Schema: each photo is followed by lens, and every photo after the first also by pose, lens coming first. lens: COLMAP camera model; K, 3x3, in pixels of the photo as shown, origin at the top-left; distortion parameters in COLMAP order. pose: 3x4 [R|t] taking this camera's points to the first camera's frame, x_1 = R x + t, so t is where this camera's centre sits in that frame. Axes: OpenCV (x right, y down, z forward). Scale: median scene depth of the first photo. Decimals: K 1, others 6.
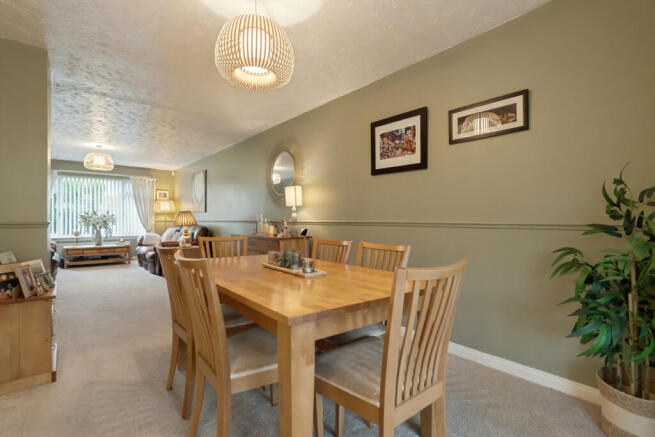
lens RADIAL K [[312.4, 0, 325.2], [0, 312.4, 219.7], [0, 0, 1]] dist [-0.000948, -0.000608]
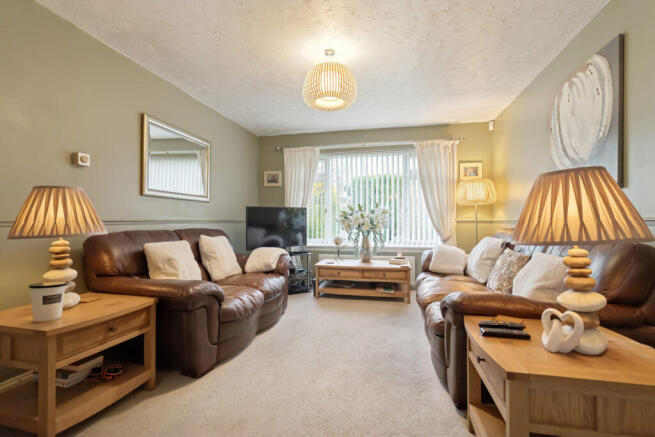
lens RADIAL K [[312.4, 0, 325.2], [0, 312.4, 219.7], [0, 0, 1]] dist [-0.000948, -0.000608]
pose [[0.605357, -0.005909, -0.795932, -0.287162], [0.001232, 0.999978, -0.006487, 0.005318], [0.795953, 0.002946, 0.605351, 0.556466]]
